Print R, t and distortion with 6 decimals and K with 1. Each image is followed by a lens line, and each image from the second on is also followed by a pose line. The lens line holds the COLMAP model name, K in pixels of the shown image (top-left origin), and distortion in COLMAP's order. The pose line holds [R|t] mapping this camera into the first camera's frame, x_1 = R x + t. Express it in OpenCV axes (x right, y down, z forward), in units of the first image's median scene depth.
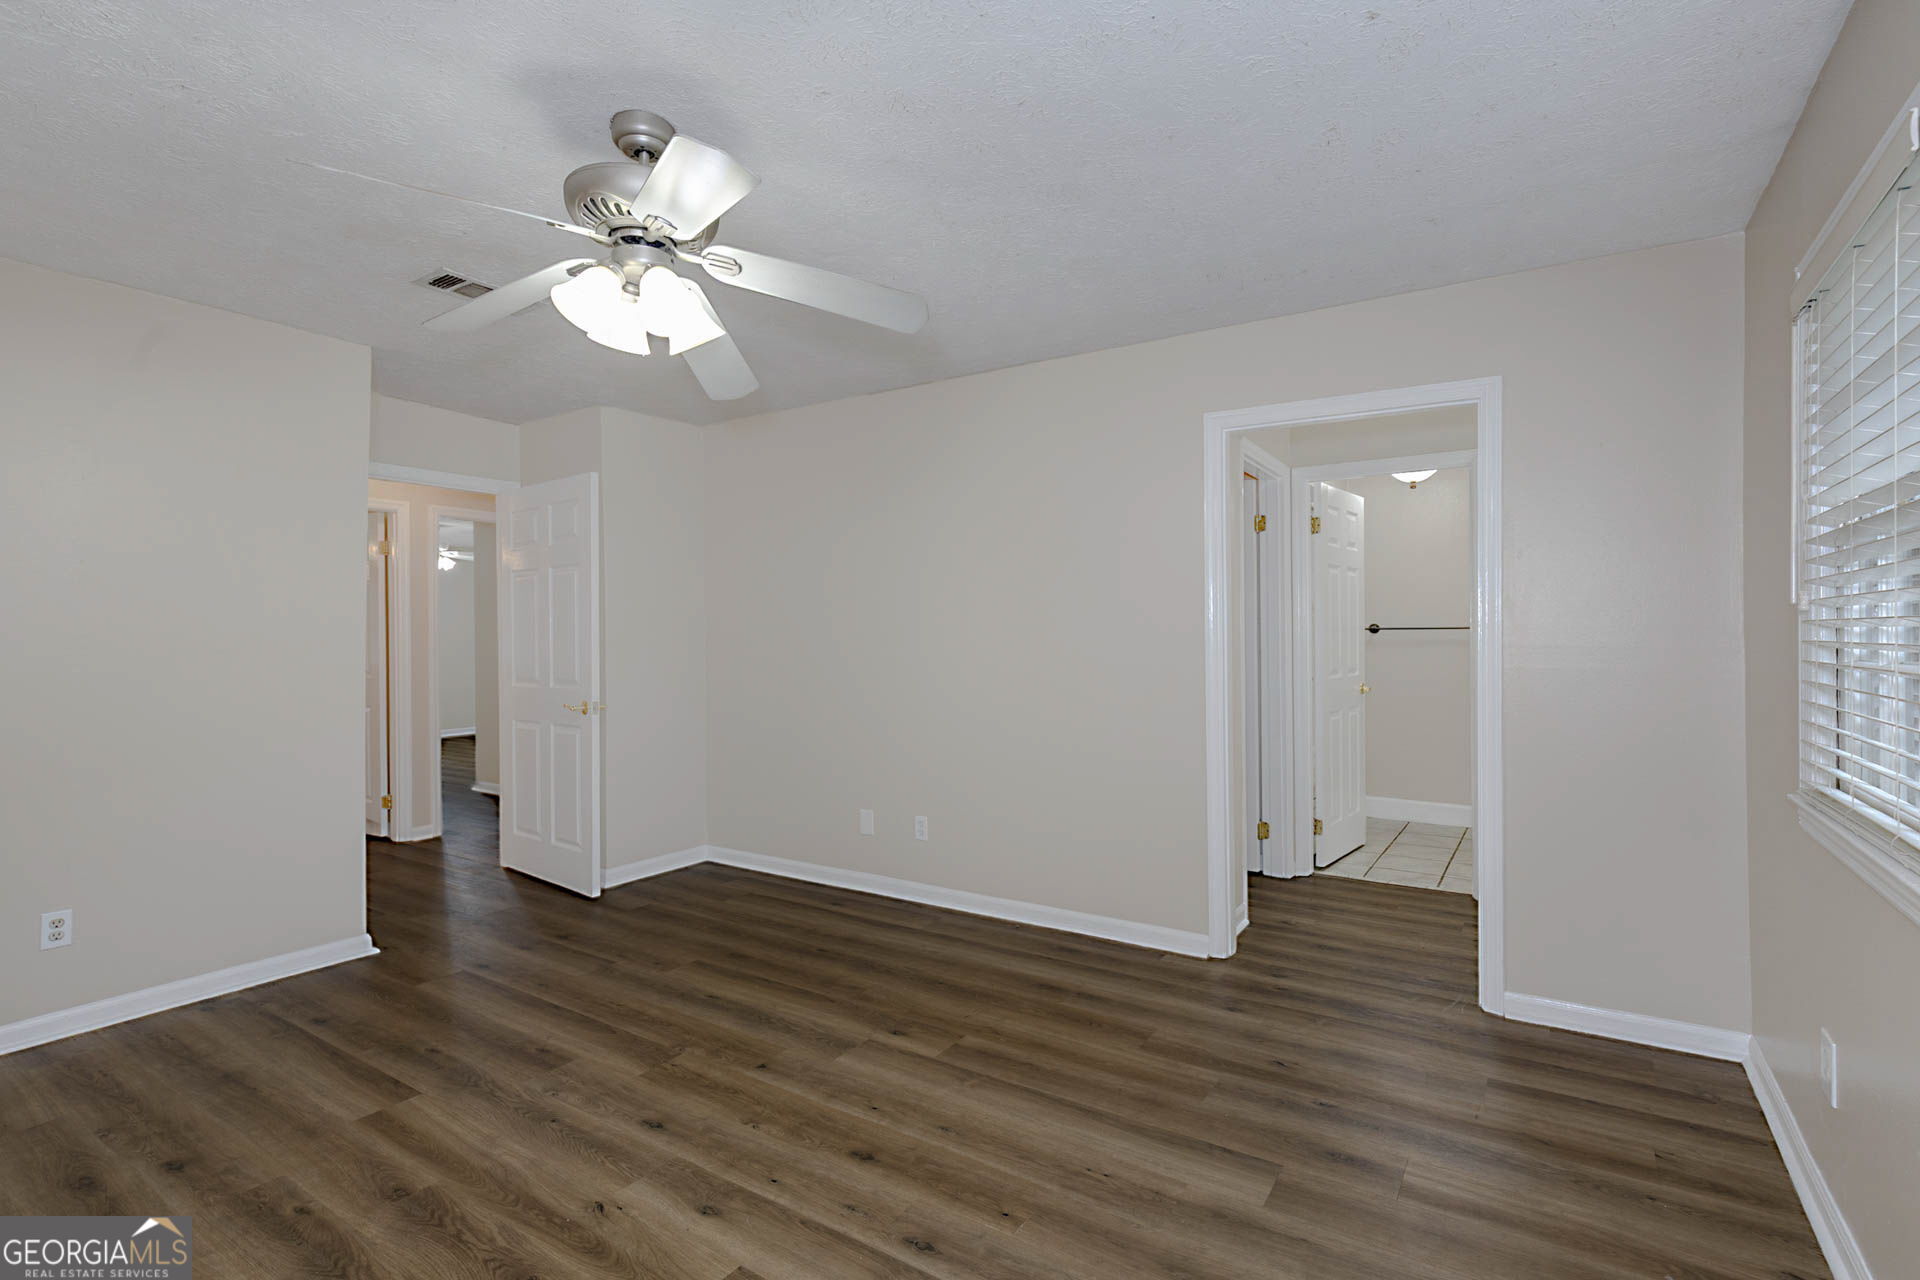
lens RADIAL K [[882.7, 0, 951.3], [0, 882.7, 641.8], [0, 0, 1]] dist [0.012667, 0.000194]
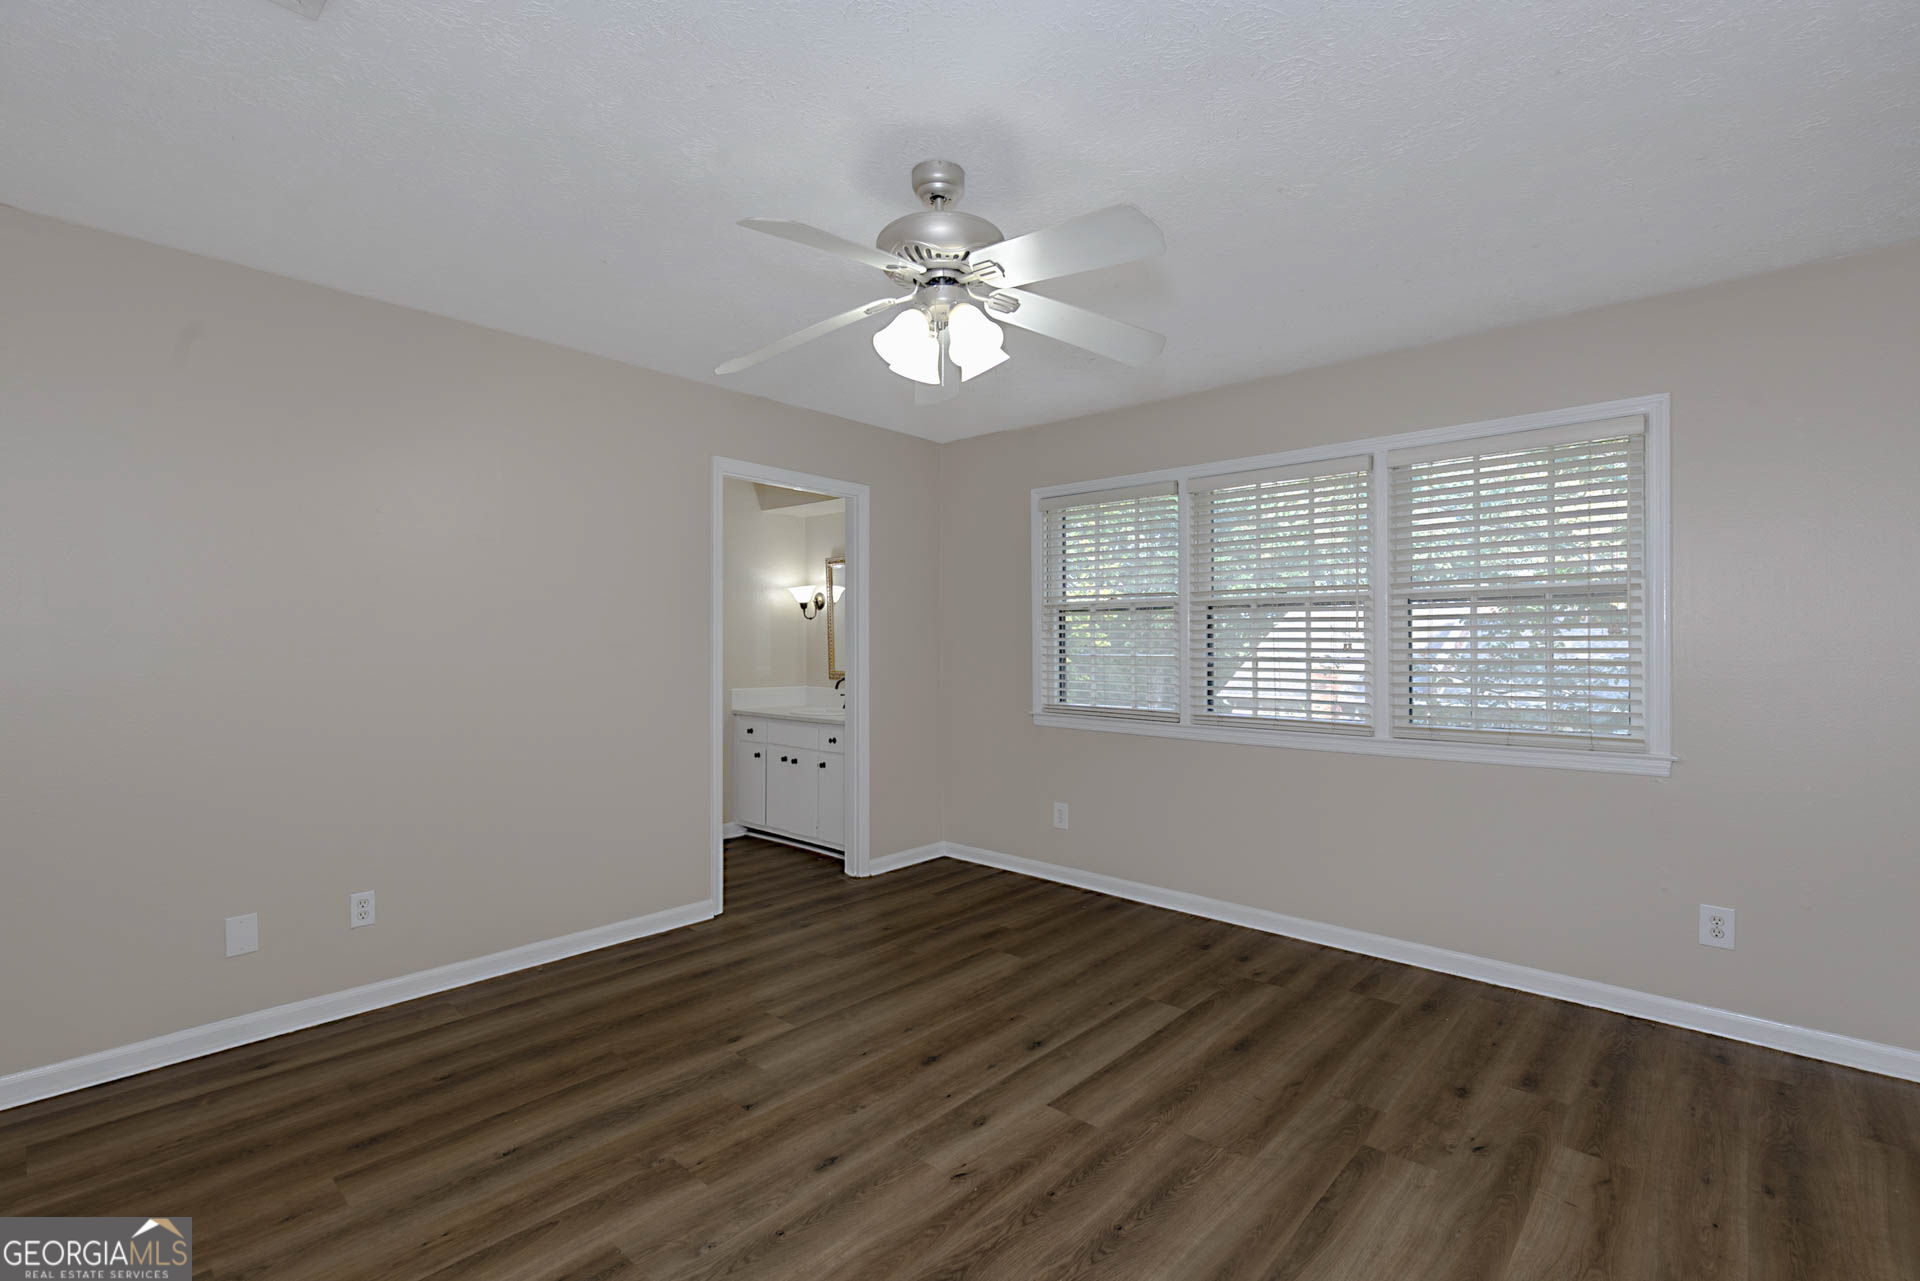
lens RADIAL K [[882.7, 0, 951.9], [0, 882.7, 639.4], [0, 0, 1]] dist [0.012667, 0.000194]
pose [[0.161051, 0.009731, 0.986898, -0.954698], [0.006659, 0.999918, -0.010946, -0.009998], [-0.986924, 0.008334, 0.160973, 0.531220]]
